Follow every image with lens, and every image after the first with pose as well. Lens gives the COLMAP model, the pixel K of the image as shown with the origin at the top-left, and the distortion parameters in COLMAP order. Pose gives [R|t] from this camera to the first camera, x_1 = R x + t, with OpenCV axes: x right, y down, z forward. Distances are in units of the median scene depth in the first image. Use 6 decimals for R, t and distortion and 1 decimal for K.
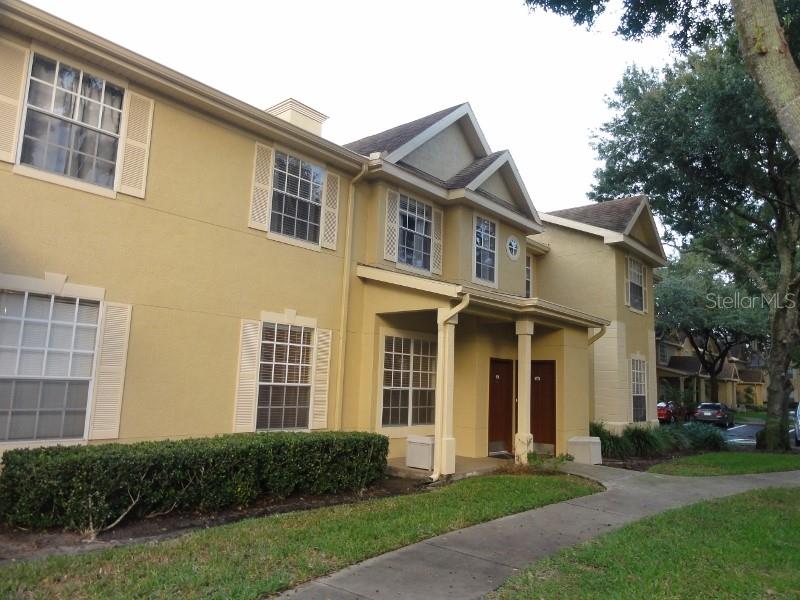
lens RADIAL K [[567.6, 0, 404.8], [0, 567.6, 296.9], [0, 0, 1]] dist [0.006571, -0.003973]
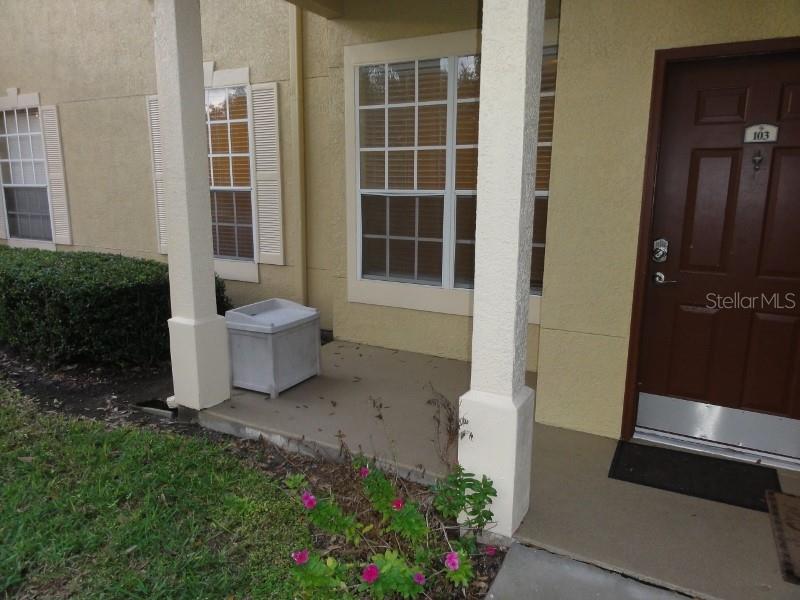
lens RADIAL K [[567.6, 0, 404.8], [0, 567.6, 296.9], [0, 0, 1]] dist [0.006571, -0.003973]
pose [[0.214037, 0.150011, -0.965238, 0.410573], [0.146675, 0.971999, 0.183586, 0.163830], [0.965751, -0.180871, 0.186041, 0.938719]]
